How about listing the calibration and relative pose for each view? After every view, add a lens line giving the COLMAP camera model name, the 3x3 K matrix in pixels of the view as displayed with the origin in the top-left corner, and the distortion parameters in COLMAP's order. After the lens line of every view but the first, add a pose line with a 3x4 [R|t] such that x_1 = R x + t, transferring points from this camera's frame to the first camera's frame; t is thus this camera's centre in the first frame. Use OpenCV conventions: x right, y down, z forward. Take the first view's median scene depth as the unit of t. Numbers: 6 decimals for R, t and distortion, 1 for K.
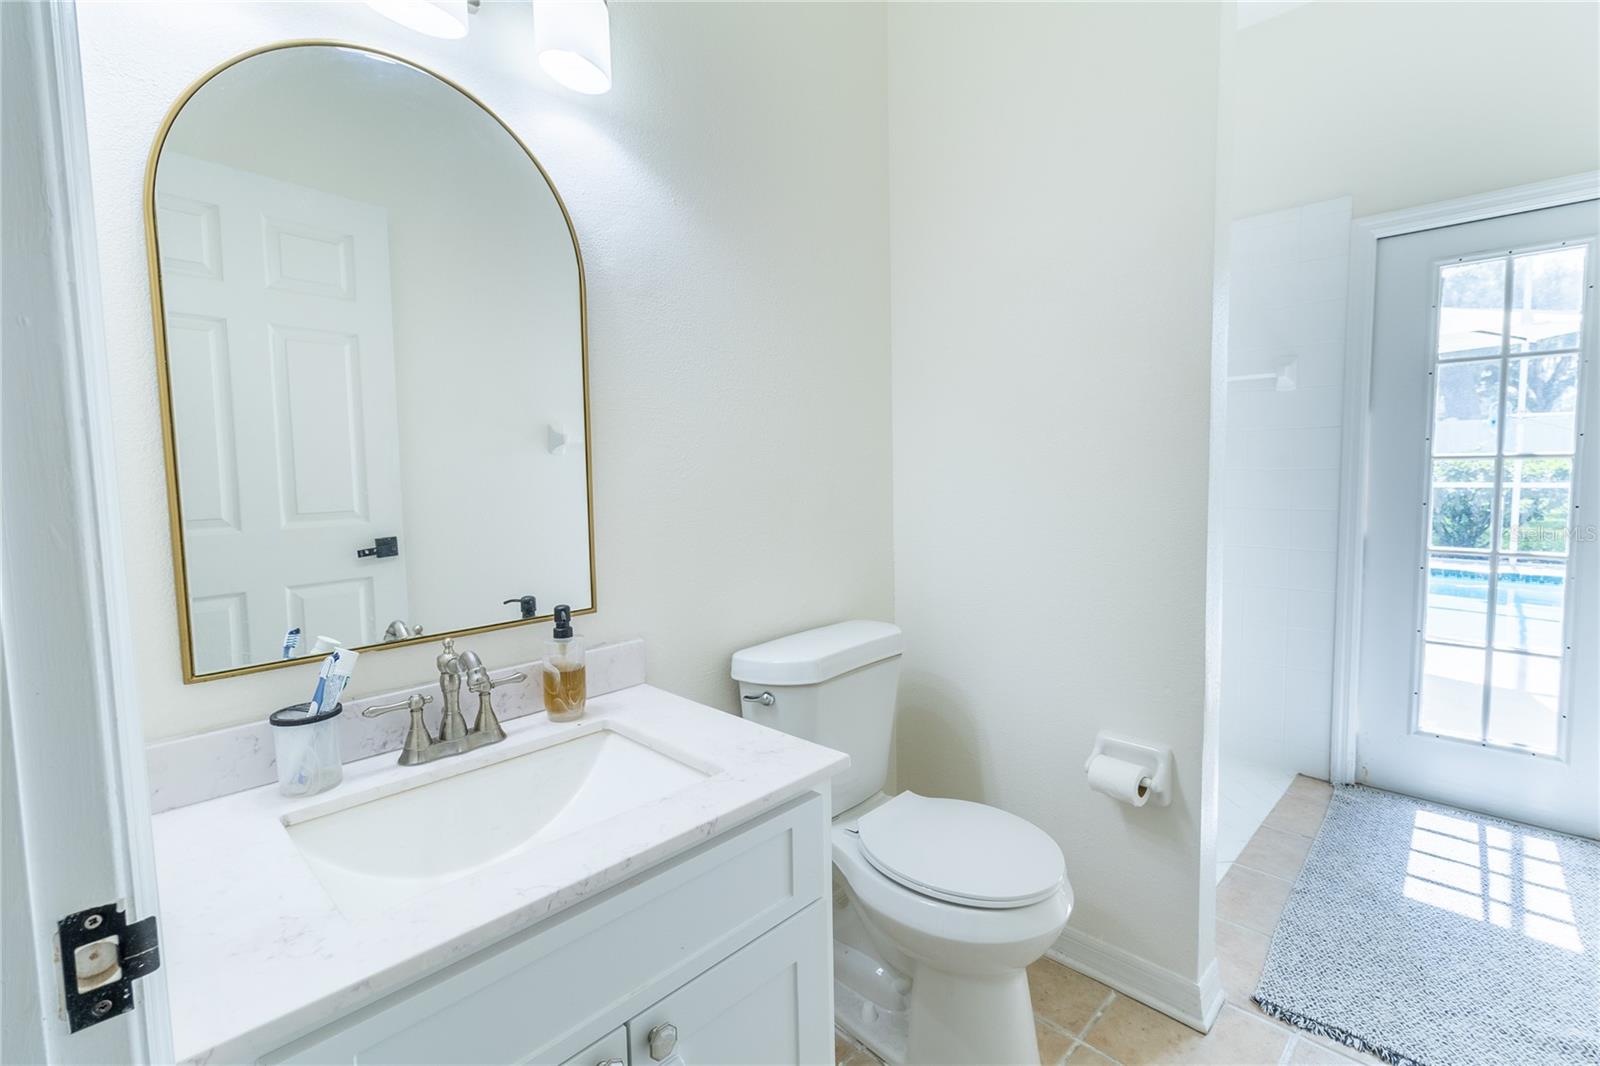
lens RADIAL K [[730.4, 0, 800.0], [0, 730.4, 533.0], [0, 0, 1]] dist [0.003340, 0.000144]
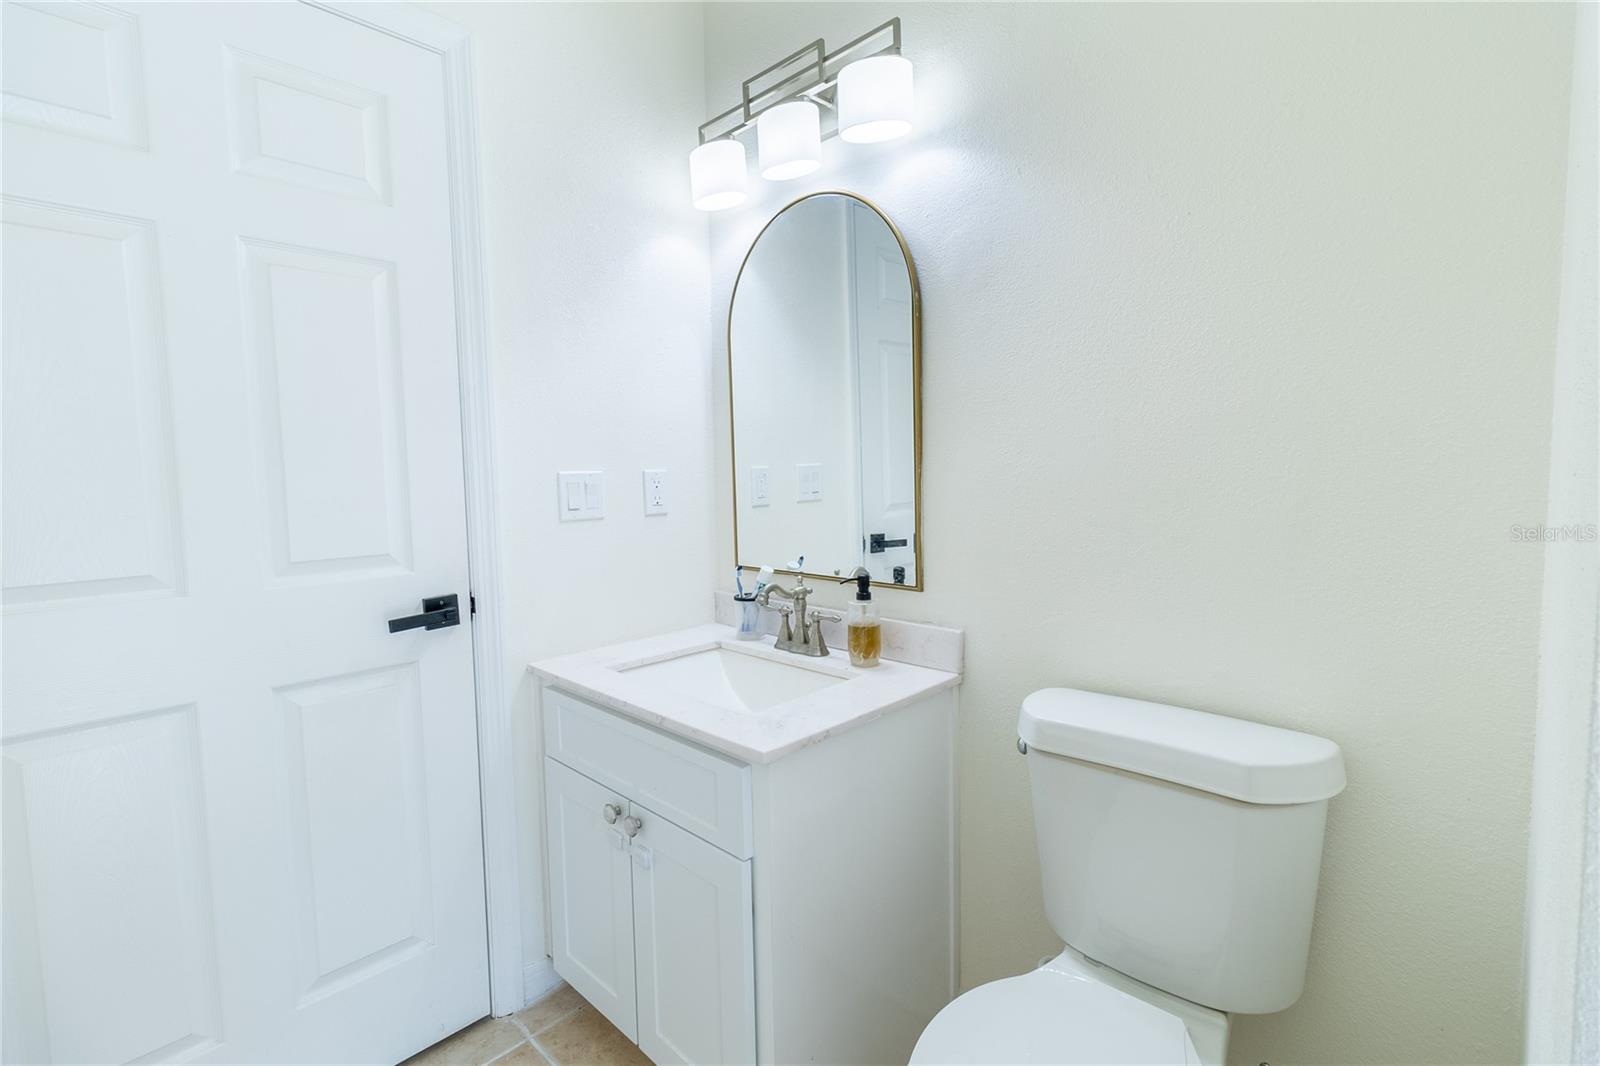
lens RADIAL K [[730.4, 0, 800.0], [0, 730.4, 533.0], [0, 0, 1]] dist [0.003340, 0.000144]
pose [[0.008710, 0.114960, -0.993332, 0.916002], [-0.071939, 0.990868, 0.114044, -0.105732], [0.997371, 0.070466, 0.016900, 0.882135]]
